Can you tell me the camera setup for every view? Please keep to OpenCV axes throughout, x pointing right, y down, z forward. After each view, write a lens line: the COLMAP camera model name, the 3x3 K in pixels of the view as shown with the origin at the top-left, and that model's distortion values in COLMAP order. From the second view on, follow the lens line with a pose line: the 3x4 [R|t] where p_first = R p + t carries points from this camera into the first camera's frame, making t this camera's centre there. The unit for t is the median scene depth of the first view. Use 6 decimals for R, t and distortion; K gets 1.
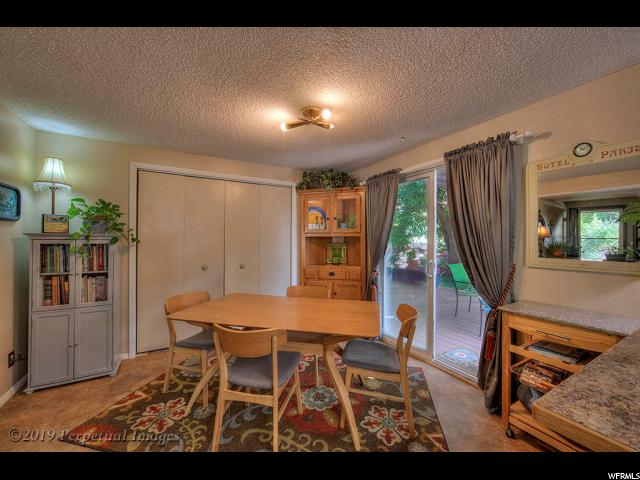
lens RADIAL K [[254.4, 0, 320.0], [0, 254.4, 237.4], [0, 0, 1]] dist [-0.023860, 0.001471]
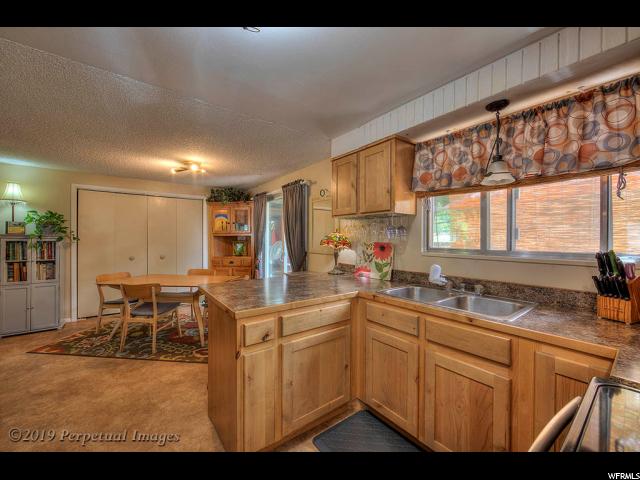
lens RADIAL K [[254.4, 0, 326.3], [0, 254.4, 238.5], [0, 0, 1]] dist [-0.023860, 0.001471]
pose [[0.989220, -0.001894, 0.146422, 0.538895], [0.000396, 0.999947, 0.010264, -0.004271], [-0.146433, -0.010095, 0.989169, -0.701750]]
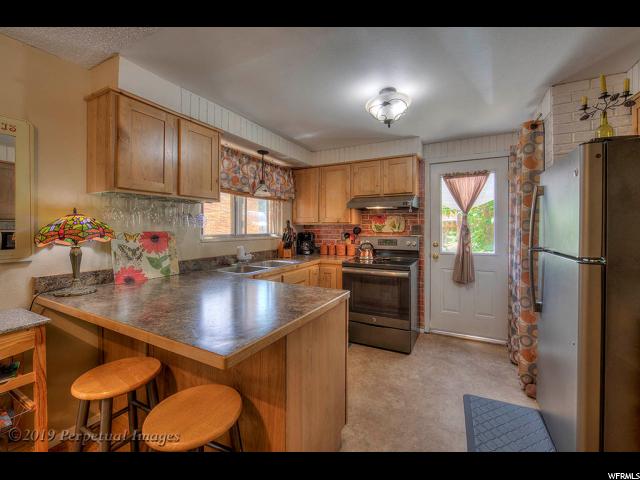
lens RADIAL K [[254.4, 0, 342.4], [0, 254.4, 229.7], [0, 0, 1]] dist [-0.023860, 0.001471]
pose [[-0.595006, -0.010806, 0.803649, -0.120071], [-0.012105, 0.999917, 0.004482, 0.005984], [-0.803630, -0.007061, -0.595087, 0.316851]]
